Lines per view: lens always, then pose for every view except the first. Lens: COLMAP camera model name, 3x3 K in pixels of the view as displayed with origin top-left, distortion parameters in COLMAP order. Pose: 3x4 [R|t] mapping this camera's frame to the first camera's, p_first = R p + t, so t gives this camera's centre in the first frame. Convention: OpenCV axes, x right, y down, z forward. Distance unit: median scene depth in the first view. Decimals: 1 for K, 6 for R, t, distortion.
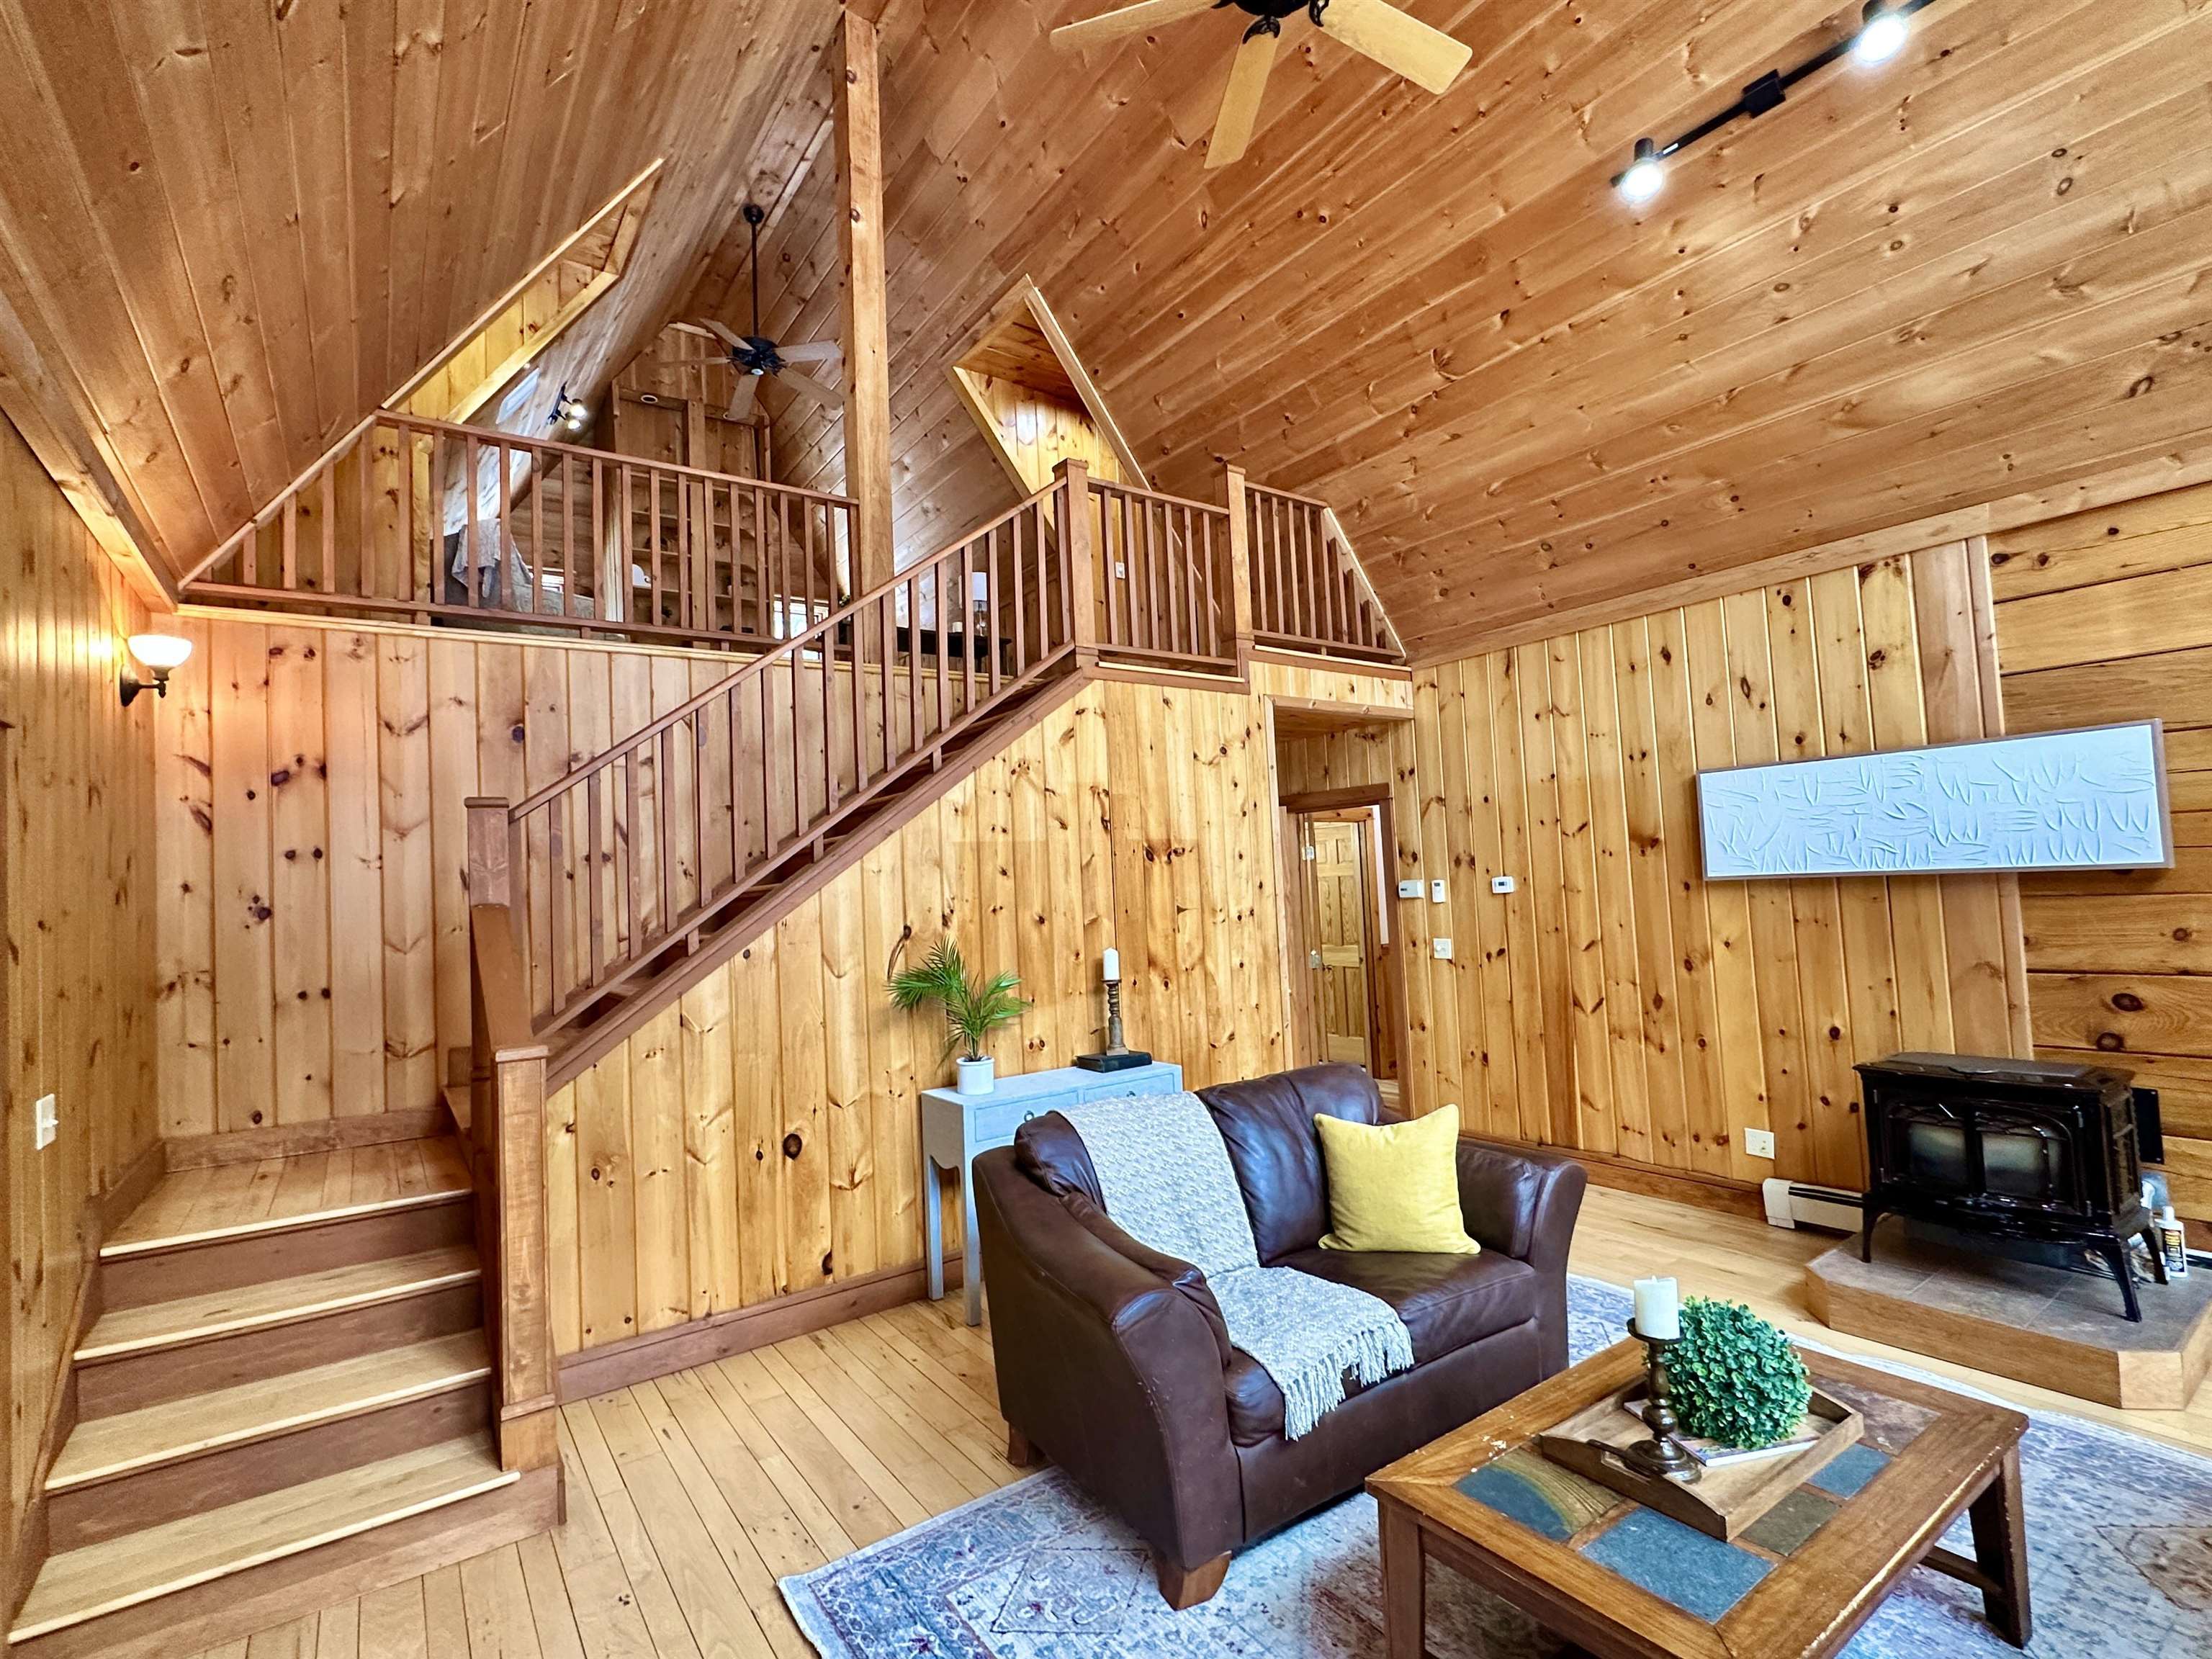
lens RADIAL K [[1040.4, 0, 1102.3], [0, 1040.4, 834.1], [0, 0, 1]] dist [-0.001120, -0.000441]
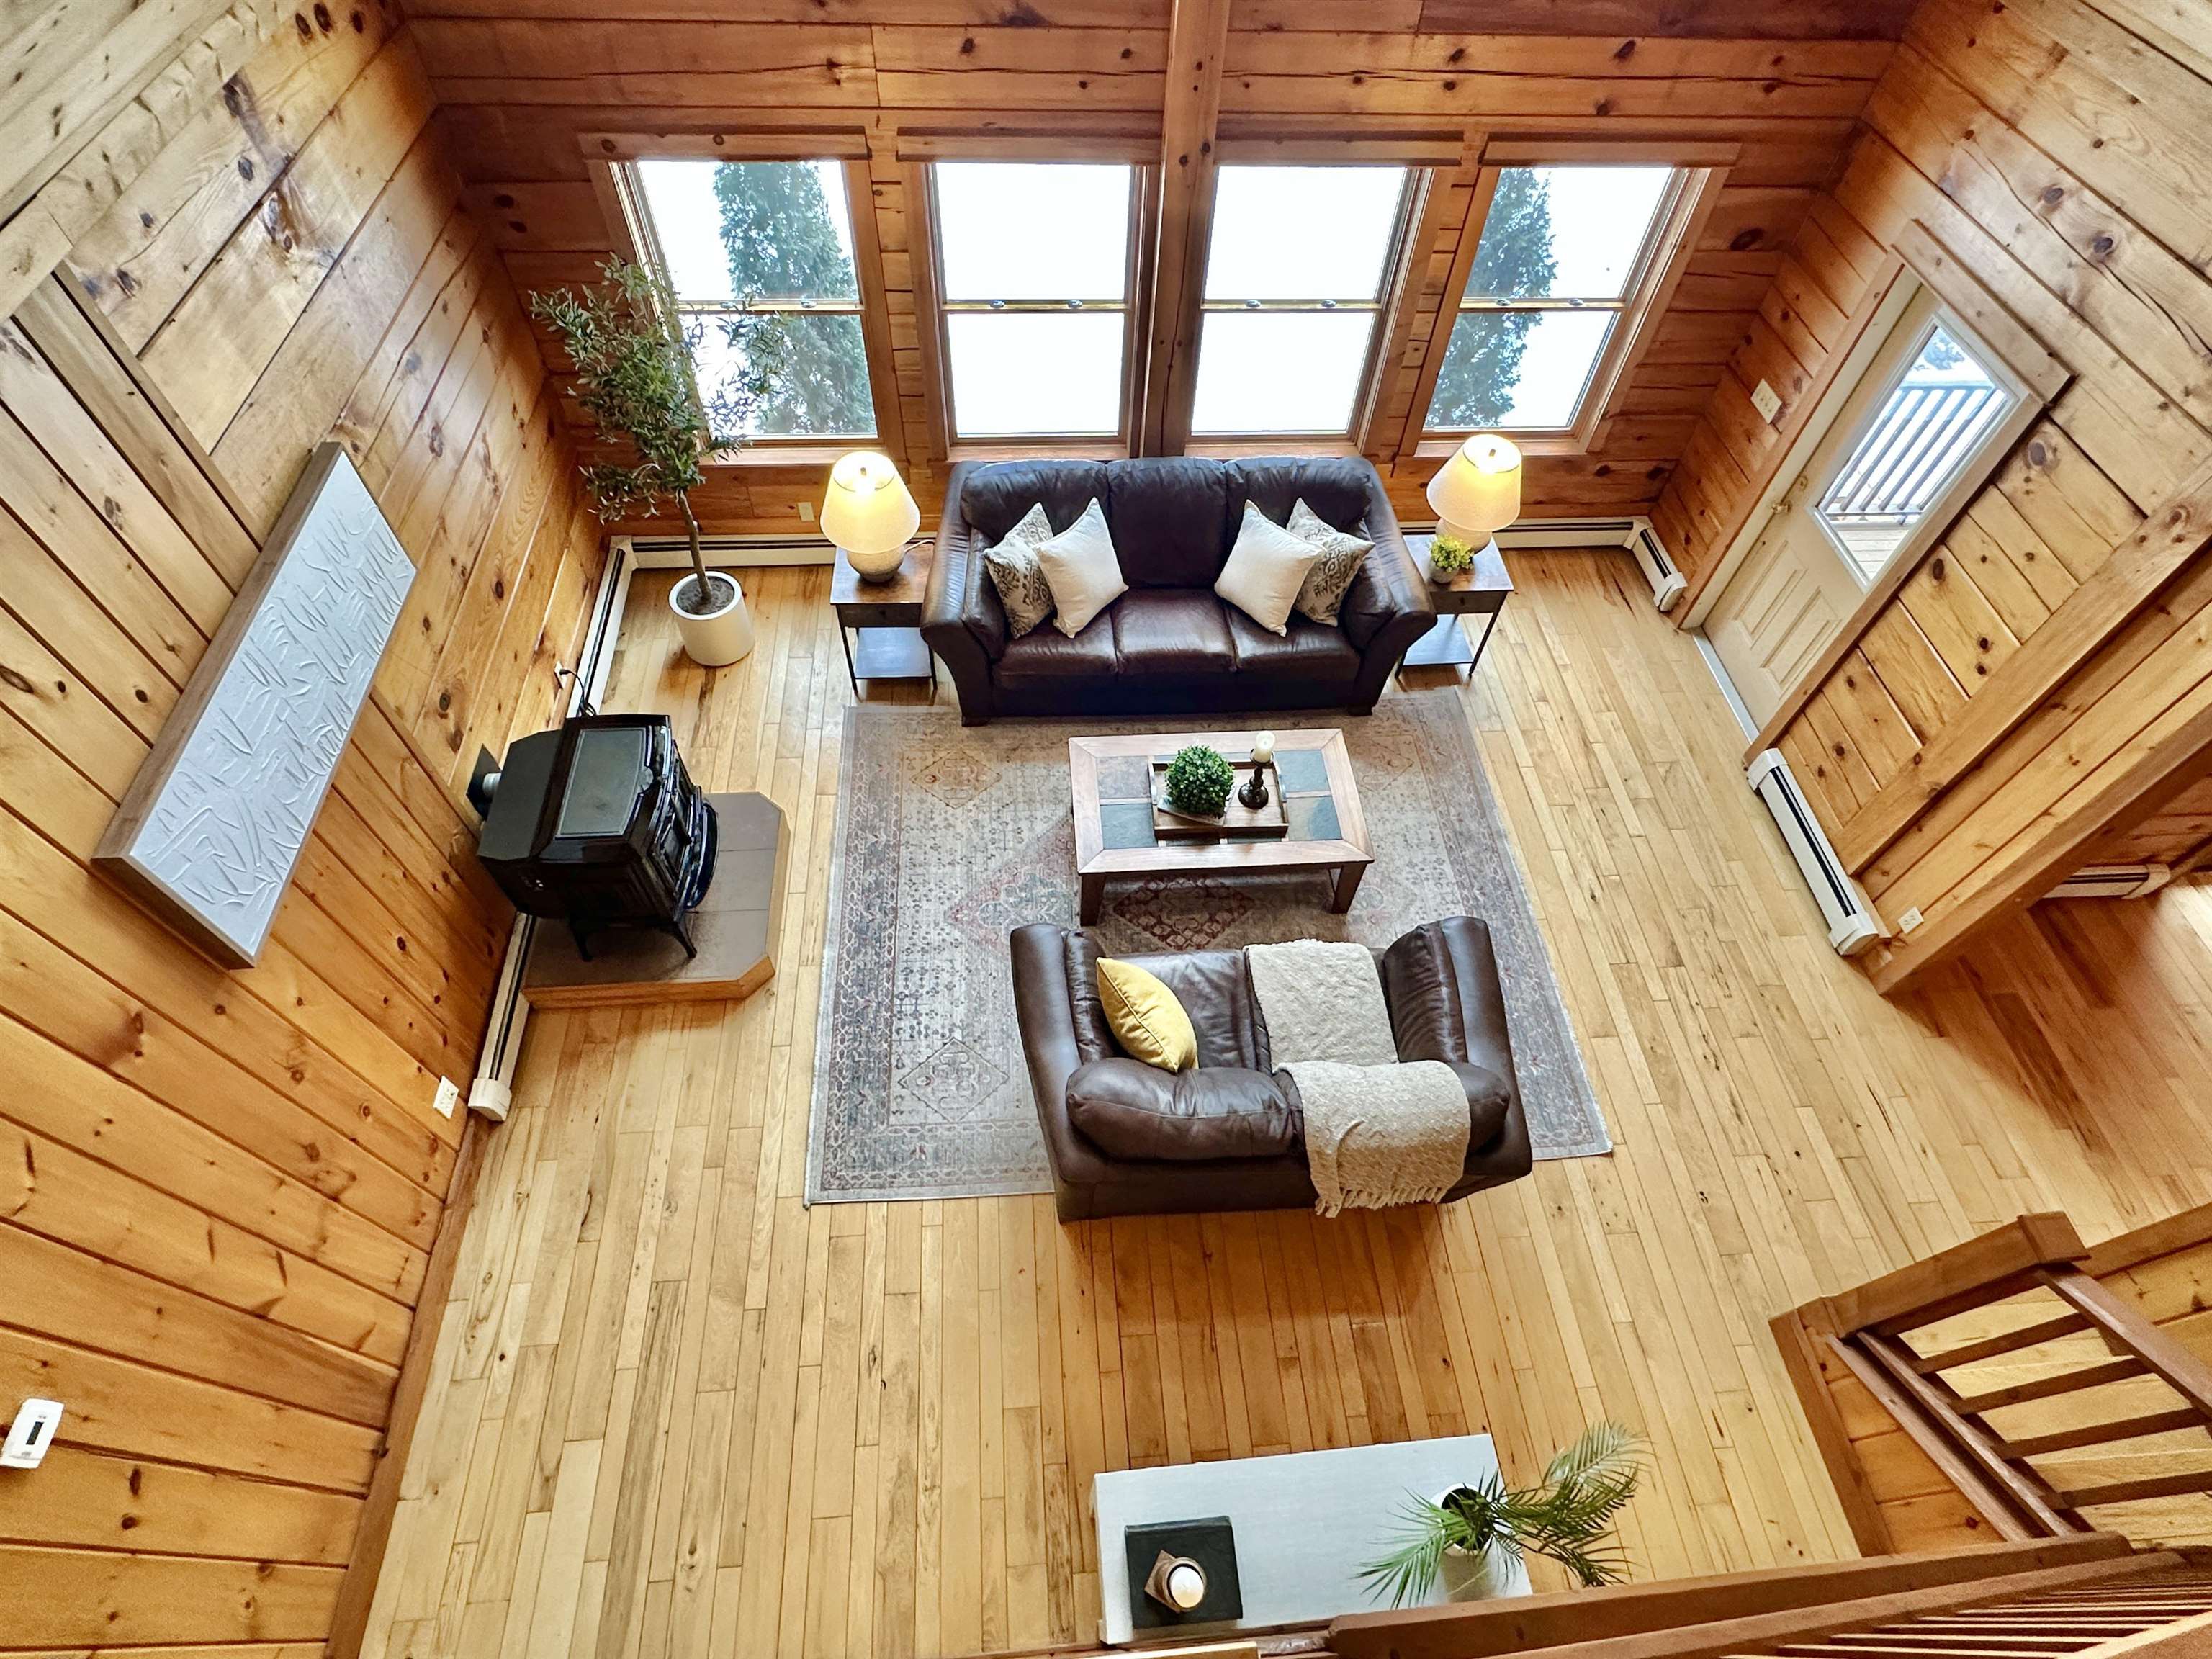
lens RADIAL K [[1117.6, 0, 1102.9], [0, 1117.6, 821.9], [0, 0, 1]] dist [0.003659, 0.000944]
pose [[-0.861082, -0.401226, 0.312341, 0.021619], [-0.021611, 0.642603, 0.765895, -0.462769], [-0.508007, 0.652748, -0.562004, 1.012736]]
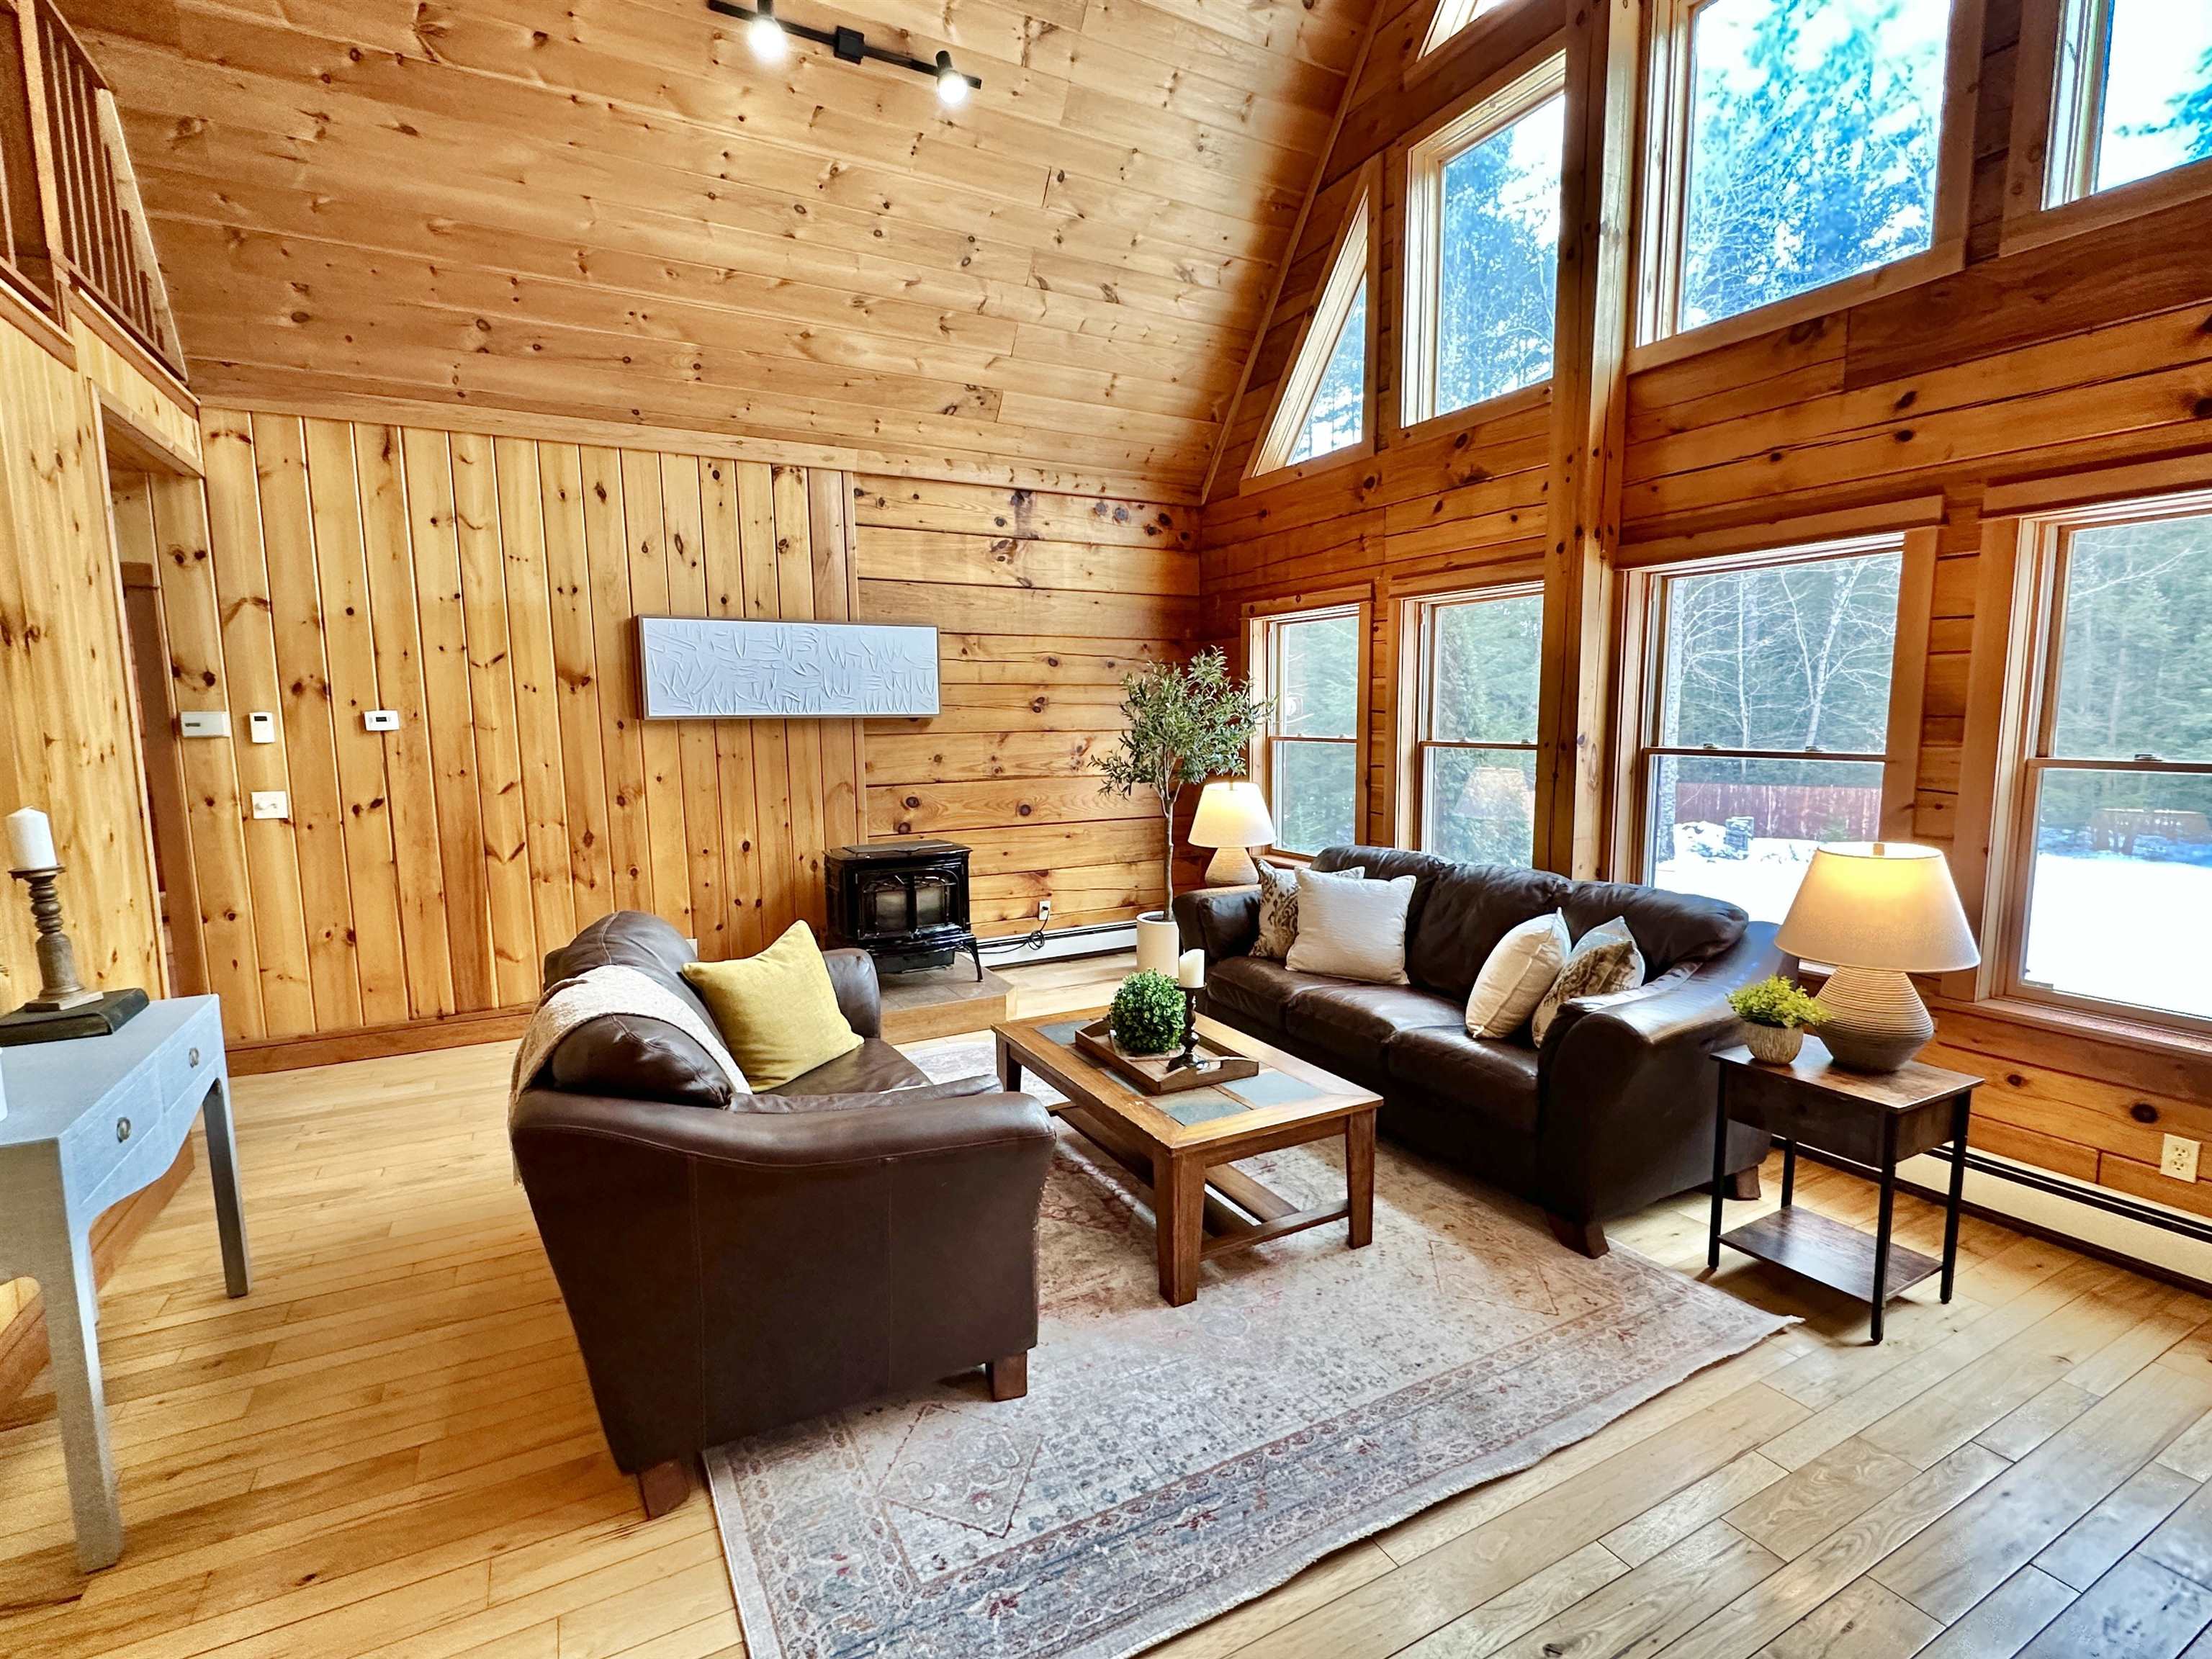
lens RADIAL K [[1040.4, 0, 1102.3], [0, 1040.4, 834.1], [0, 0, 1]] dist [-0.001120, -0.000441]
pose [[0.122867, -0.071873, 0.989817, -0.409798], [-0.047171, 0.995824, 0.078164, 0.053699], [-0.991301, -0.056294, 0.118964, 0.385260]]
